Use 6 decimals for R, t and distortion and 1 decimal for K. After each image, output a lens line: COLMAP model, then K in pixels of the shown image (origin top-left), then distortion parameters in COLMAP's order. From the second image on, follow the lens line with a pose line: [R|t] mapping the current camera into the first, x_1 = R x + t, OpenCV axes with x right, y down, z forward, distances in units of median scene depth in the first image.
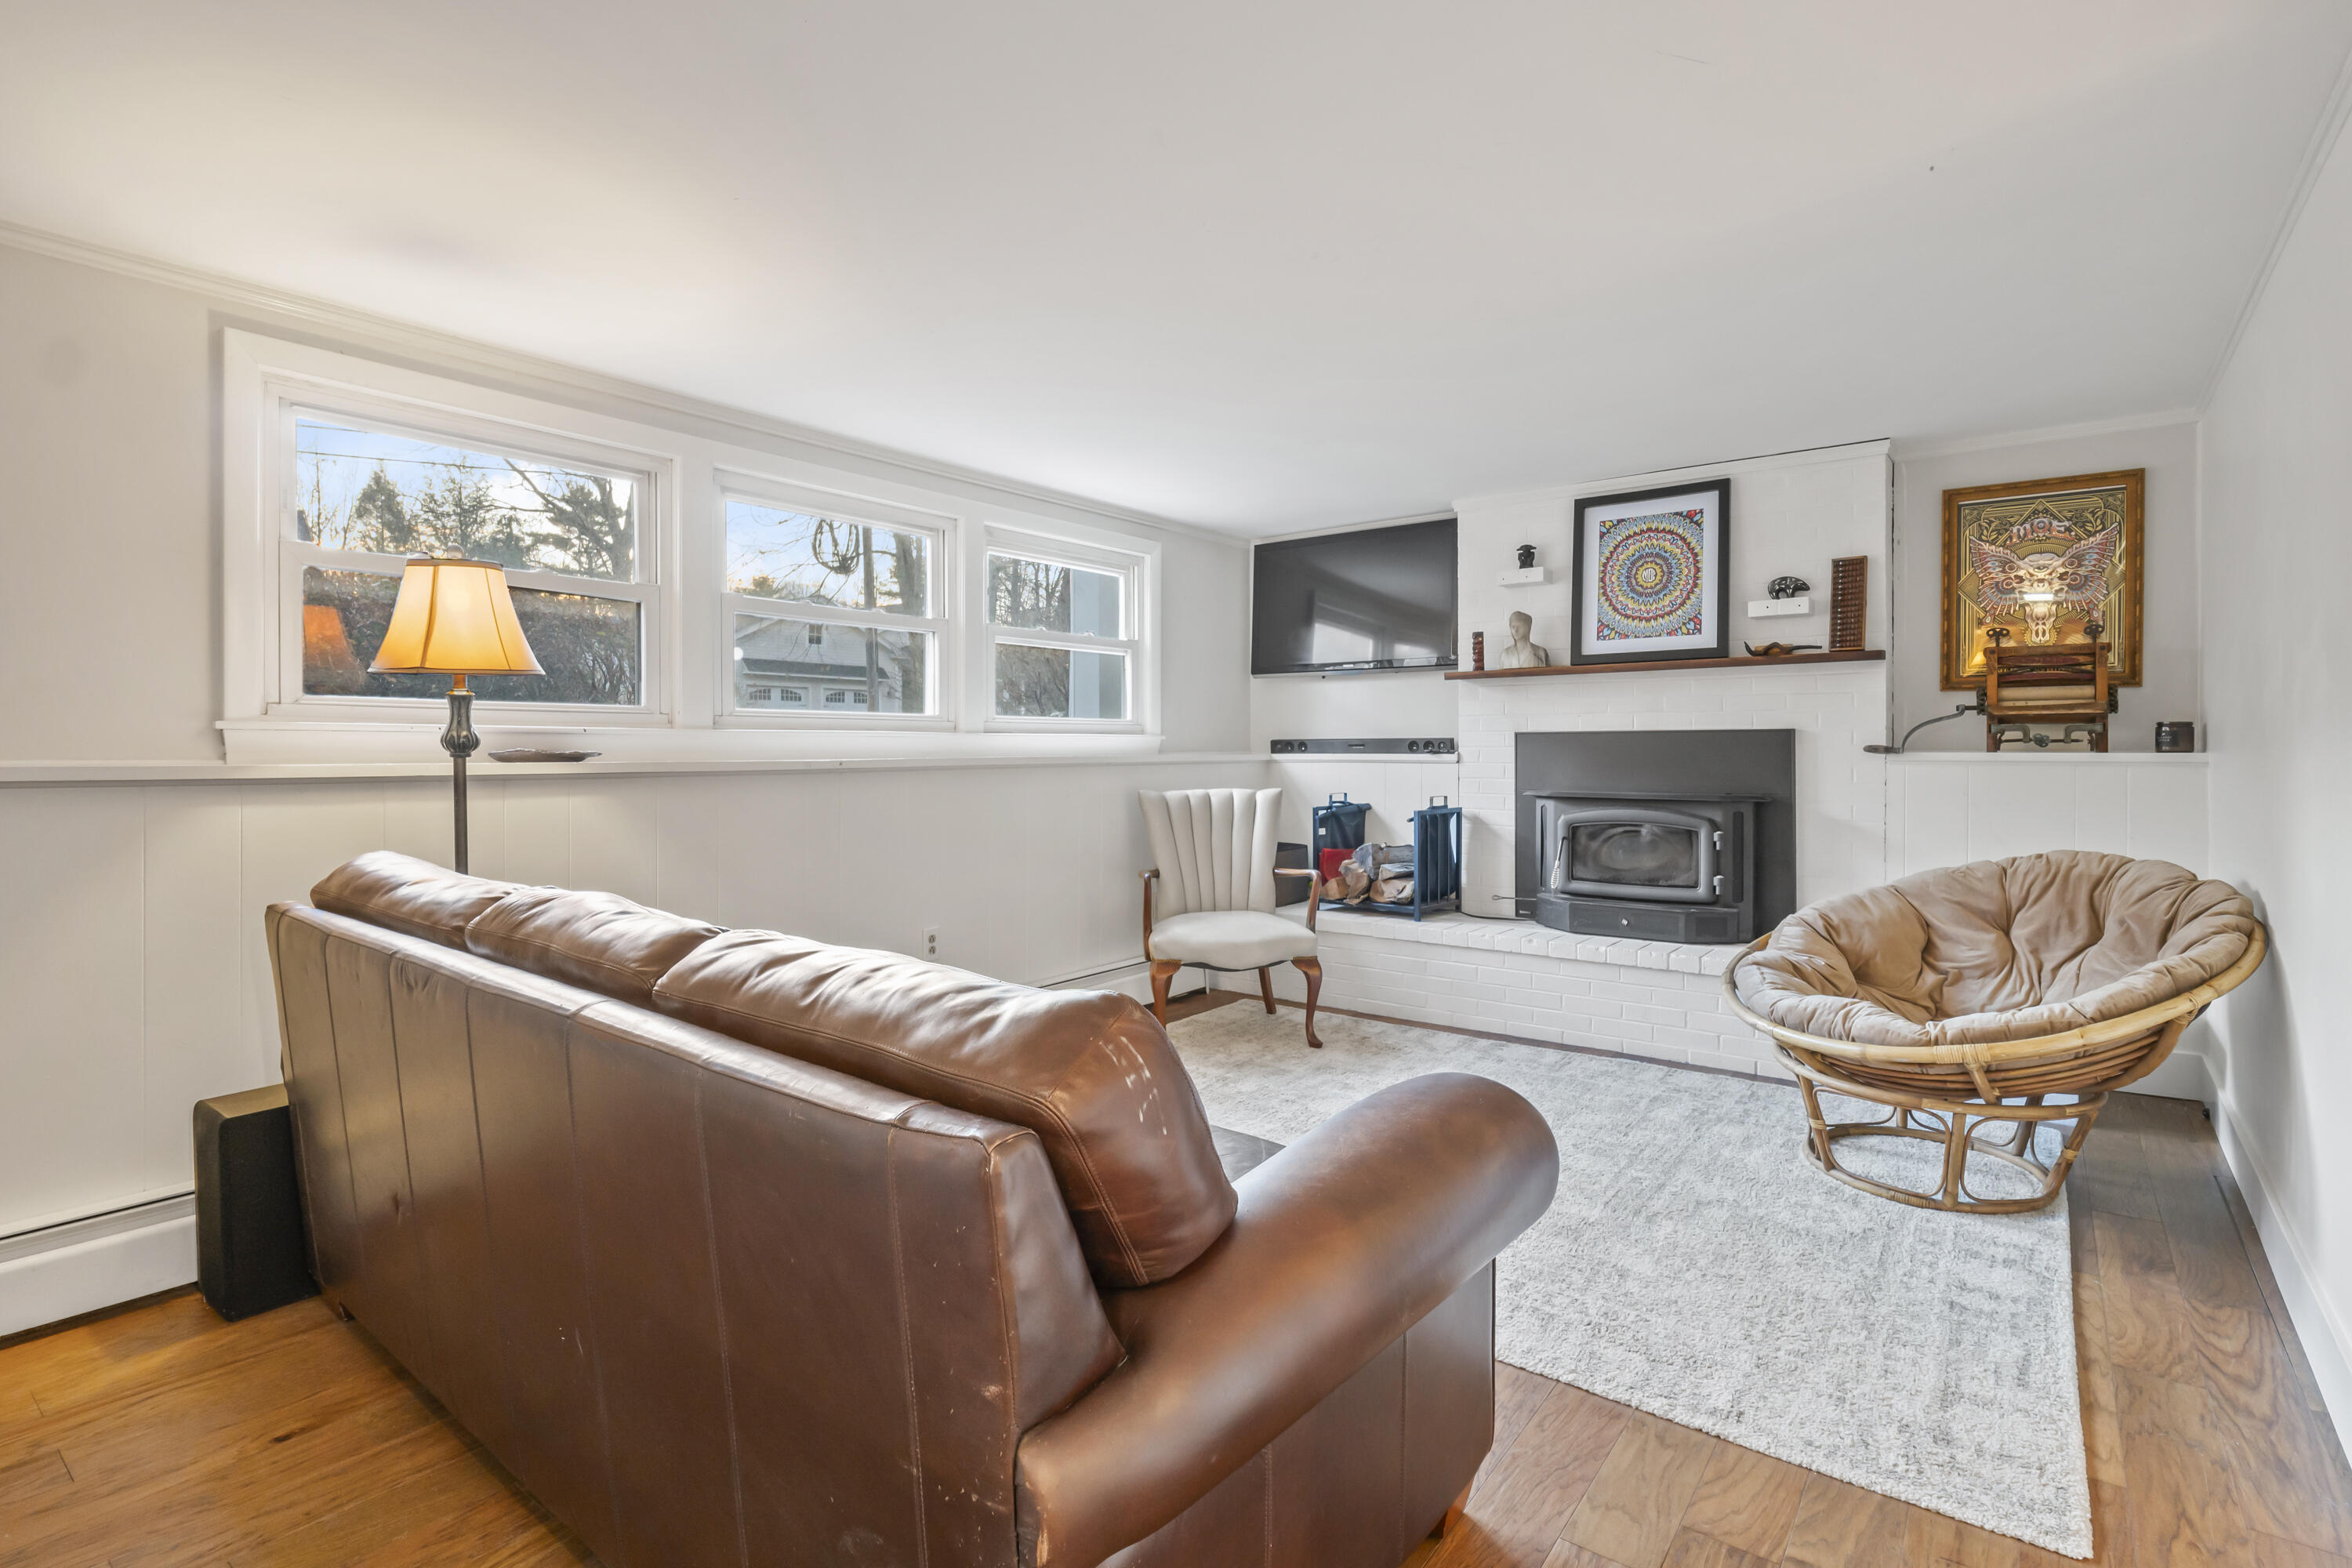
lens RADIAL K [[1119.7, 0, 1176.1], [0, 1119.7, 772.4], [0, 0, 1]] dist [0.005572, 0.000563]
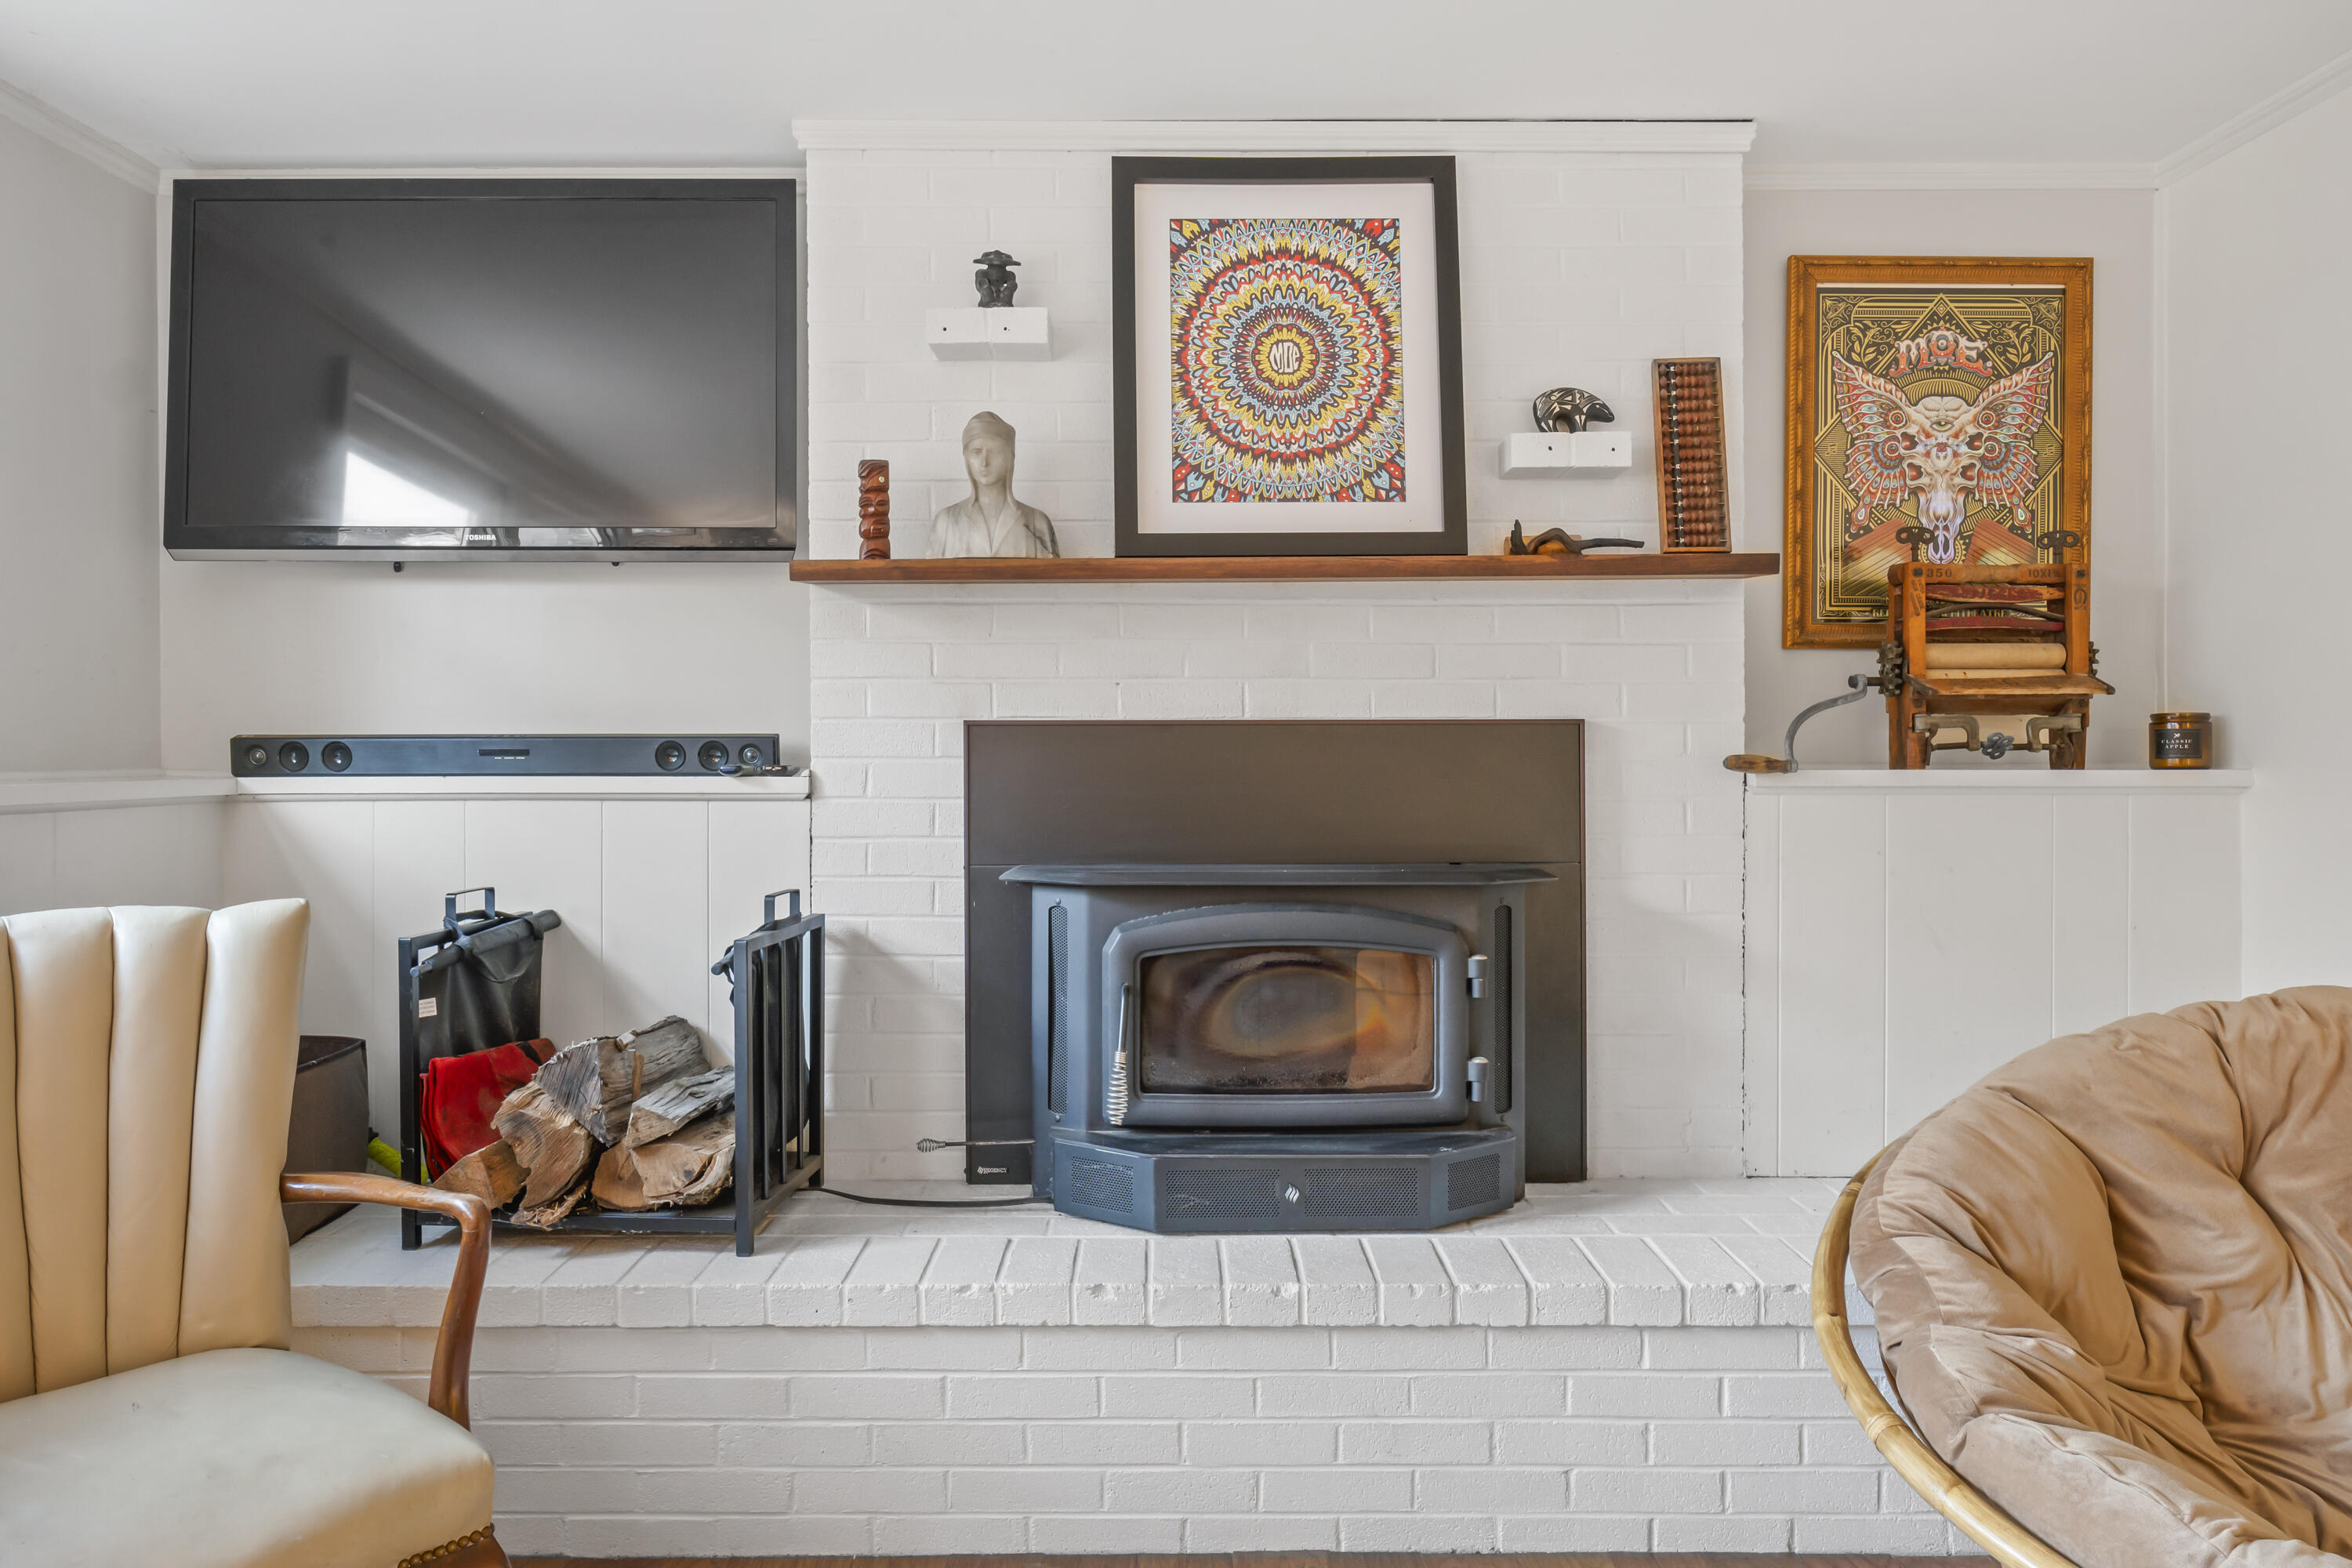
lens RADIAL K [[1635.5, 0, 1226.3], [0, 1635.5, 756.5], [0, 0, 1]] dist [-0.001674, -0.002076]
pose [[0.787983, -0.002284, 0.615693, 0.019132], [0.013353, 0.999821, -0.013380, -0.015293], [-0.615552, 0.018765, 0.787873, 0.522731]]
